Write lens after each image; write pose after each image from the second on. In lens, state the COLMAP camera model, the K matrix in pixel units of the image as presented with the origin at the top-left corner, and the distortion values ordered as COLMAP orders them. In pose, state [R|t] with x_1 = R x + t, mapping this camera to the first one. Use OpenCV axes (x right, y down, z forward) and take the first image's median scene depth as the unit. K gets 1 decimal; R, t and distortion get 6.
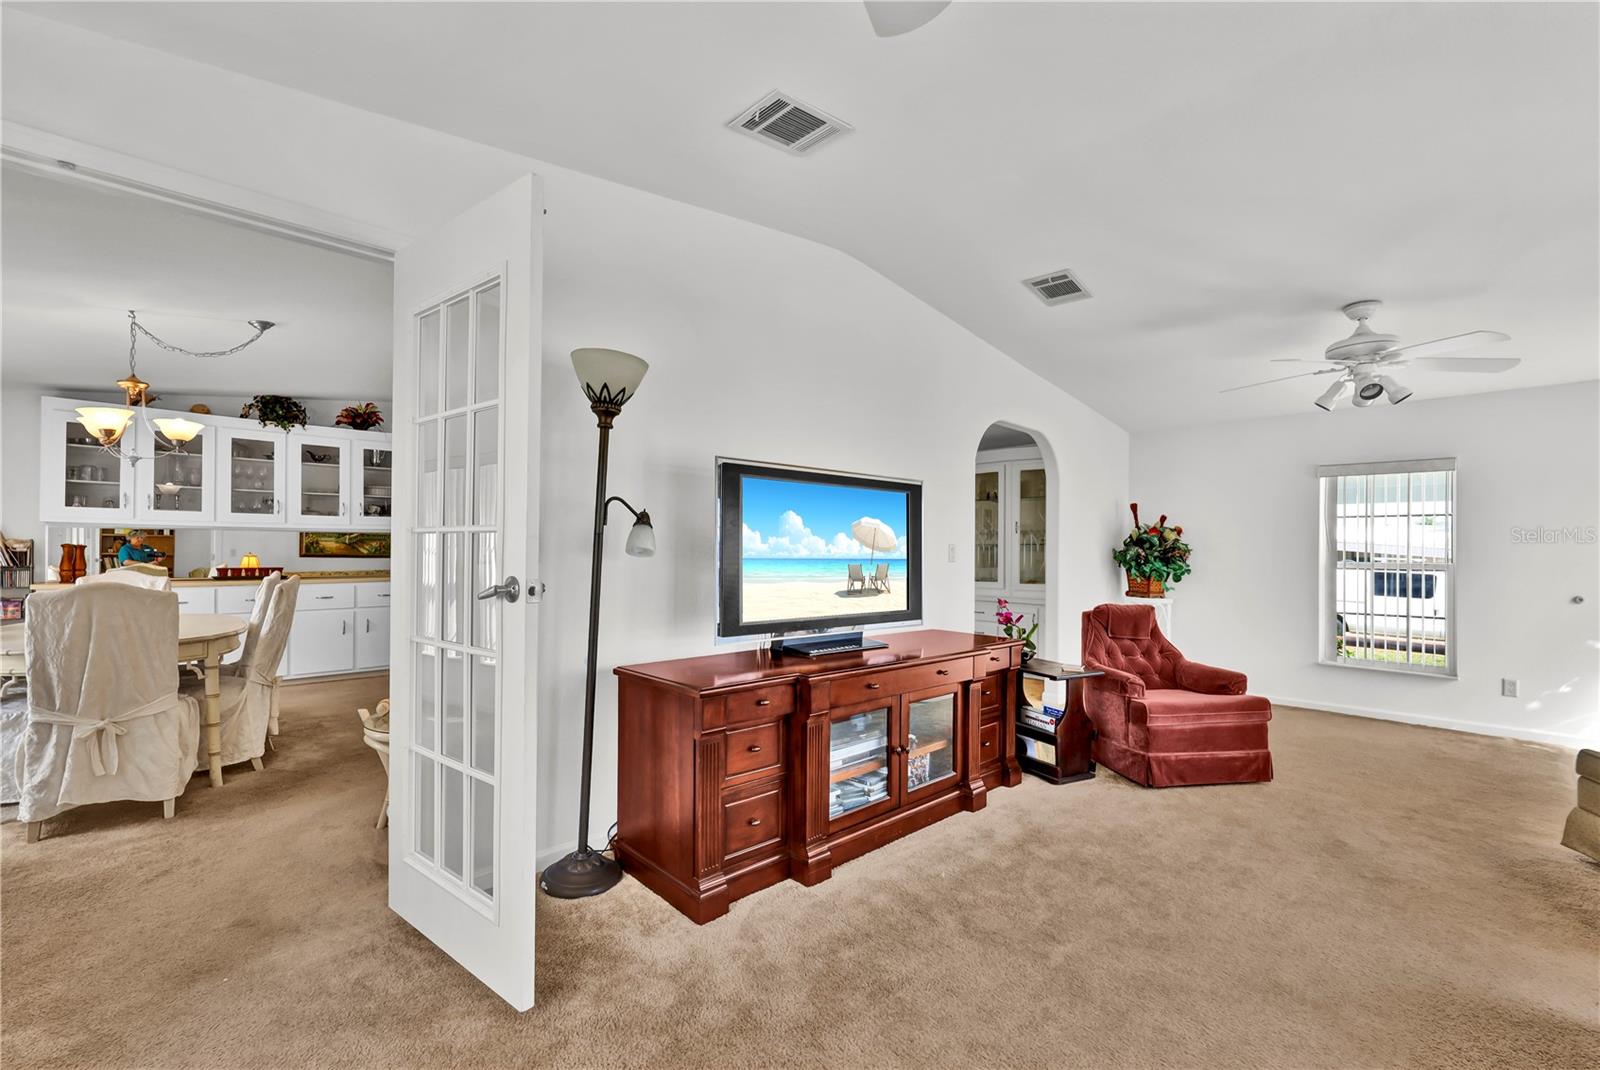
lens RADIAL K [[681.6, 0, 815.8], [0, 681.6, 540.3], [0, 0, 1]] dist [-0.007634, -0.000445]
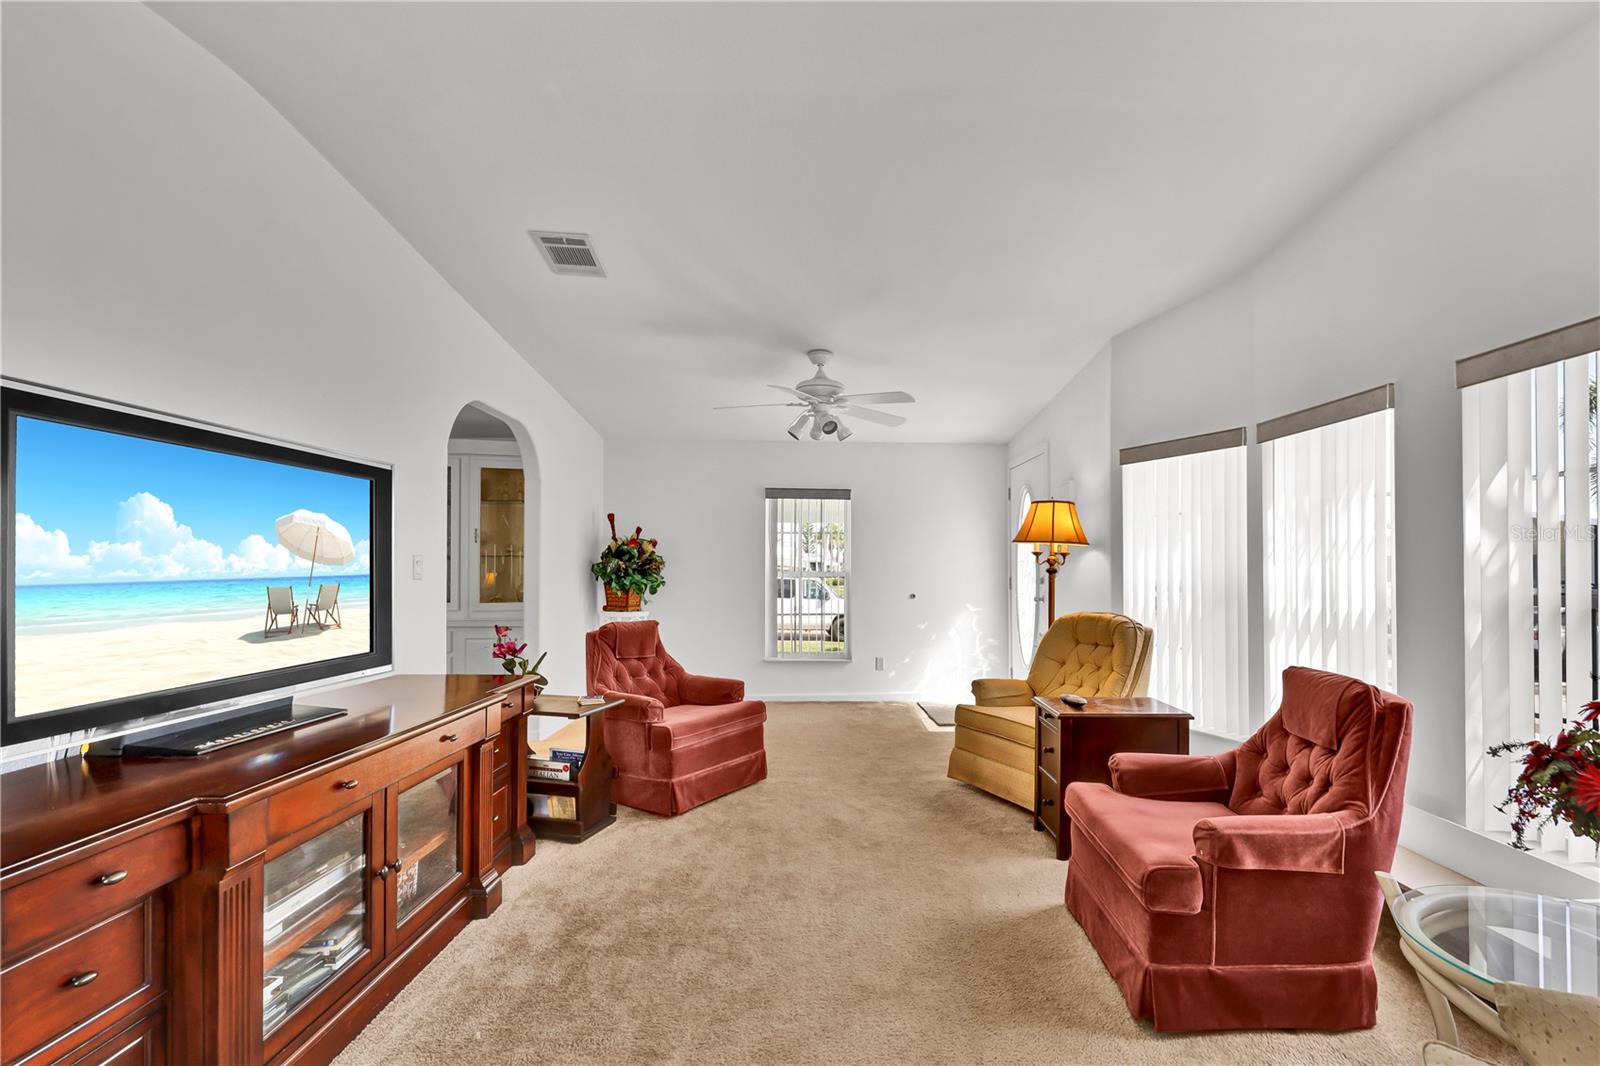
lens RADIAL K [[681.6, 0, 825.7], [0, 681.6, 554.0], [0, 0, 1]] dist [-0.007634, -0.000445]
pose [[0.660424, 0.004789, 0.750878, -0.075291], [-0.006595, 0.999978, -0.000576, 0.001878], [-0.750864, -0.004572, 0.660441, 0.219621]]
